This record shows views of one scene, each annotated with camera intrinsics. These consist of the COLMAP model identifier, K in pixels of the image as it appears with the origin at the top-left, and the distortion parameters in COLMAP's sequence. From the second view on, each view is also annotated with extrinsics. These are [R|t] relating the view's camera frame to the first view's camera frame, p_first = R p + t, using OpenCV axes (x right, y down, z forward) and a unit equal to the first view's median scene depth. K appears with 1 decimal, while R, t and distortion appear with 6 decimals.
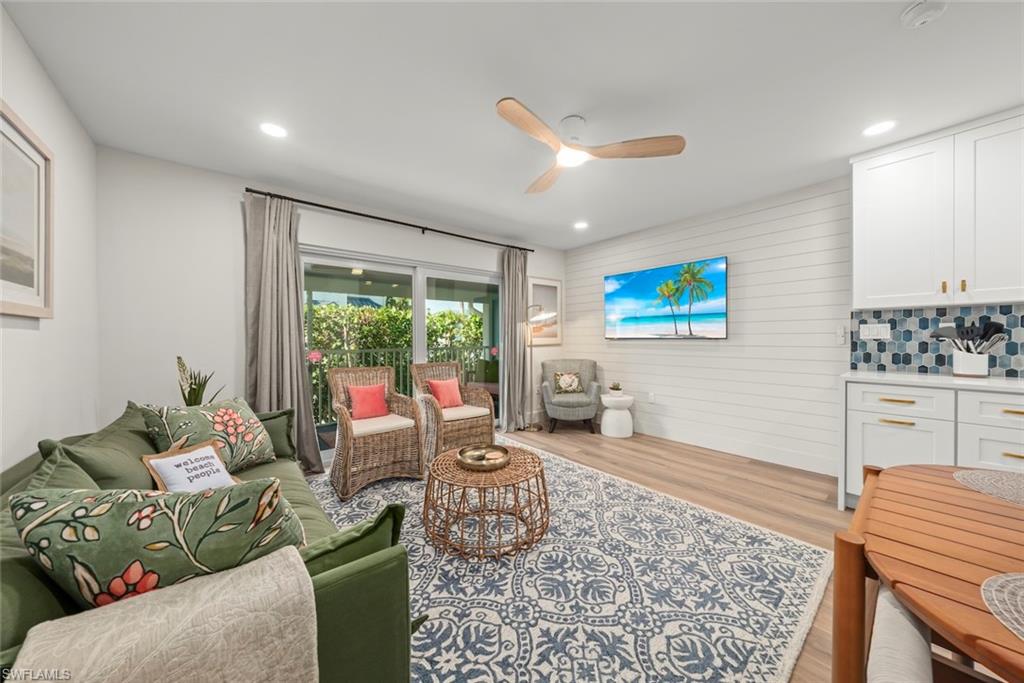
lens RADIAL K [[346.8, 0, 510.7], [0, 346.8, 341.0], [0, 0, 1]] dist [-0.001459, -0.000019]
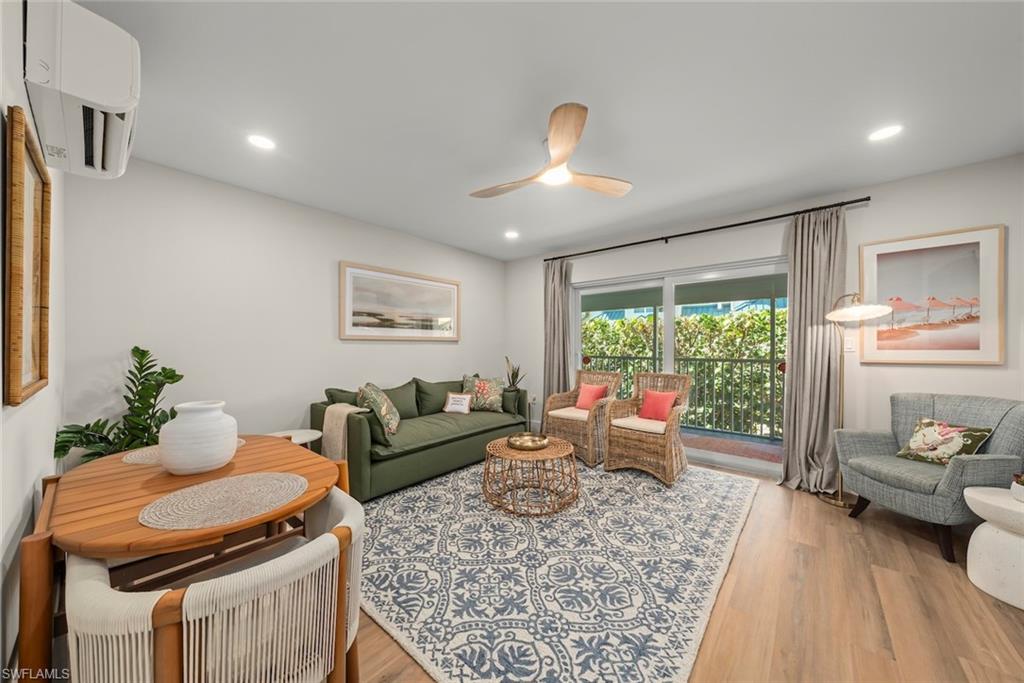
lens RADIAL K [[354.2, 0, 510.7], [0, 354.2, 348.9], [0, 0, 1]] dist [-0.002954, 0.001795]
pose [[0.170090, 0.014430, -0.985323, 1.086121], [-0.008441, 0.999877, 0.013186, -0.027042], [0.985392, 0.006075, 0.170191, 0.628177]]
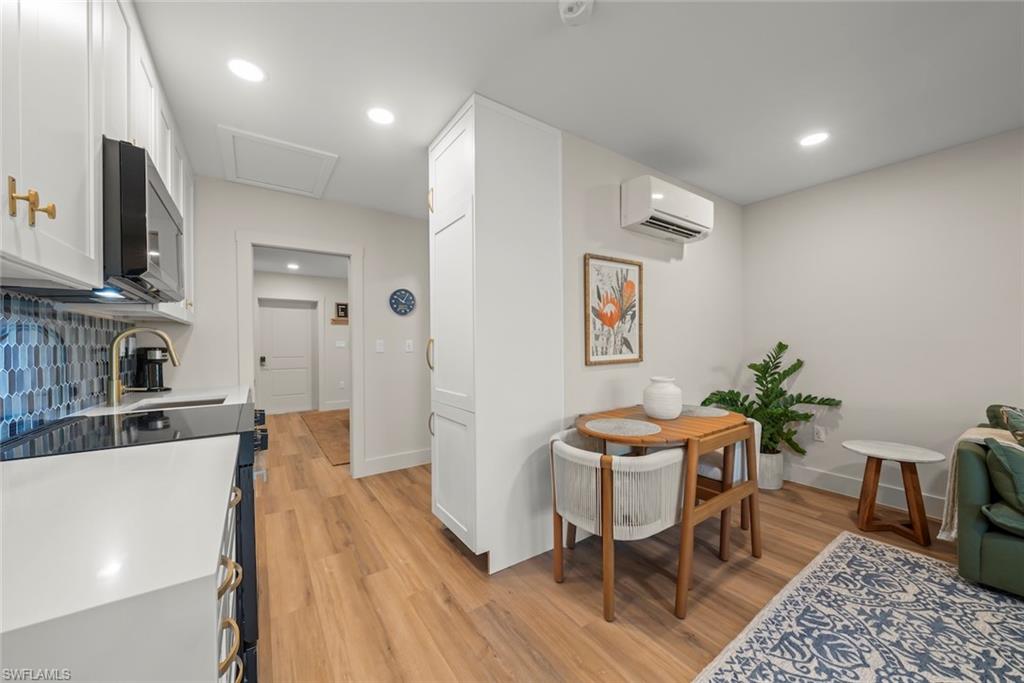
lens RADIAL K [[369.1, 0, 512.9], [0, 369.1, 345.3], [0, 0, 1]] dist [-0.003499, 0.001650]
pose [[-0.996393, 0.011905, 0.084017, 0.768304], [0.012995, 0.999838, 0.012445, -0.029210], [-0.083855, 0.013492, -0.996387, 1.203766]]
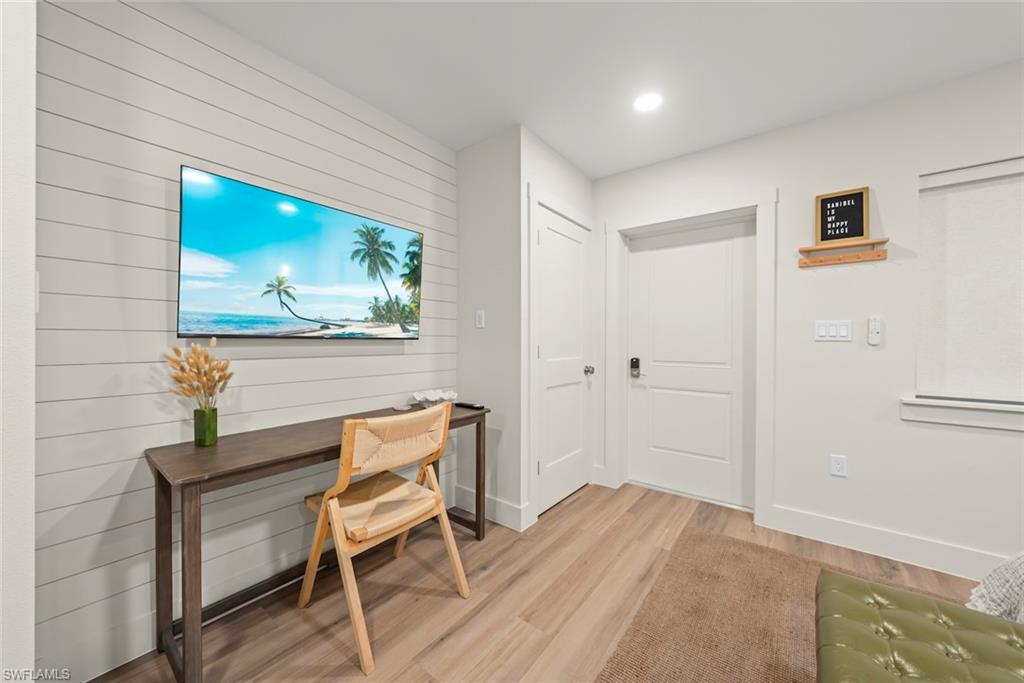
lens RADIAL K [[372.3, 0, 509.5], [0, 372.3, 340.4], [0, 0, 1]] dist [-0.003805, 0.000608]
pose [[-0.206029, 0.001997, 0.978544, 1.688807], [0.005281, 0.999986, -0.000929, 0.004588], [-0.978532, 0.004976, -0.206036, -0.704826]]
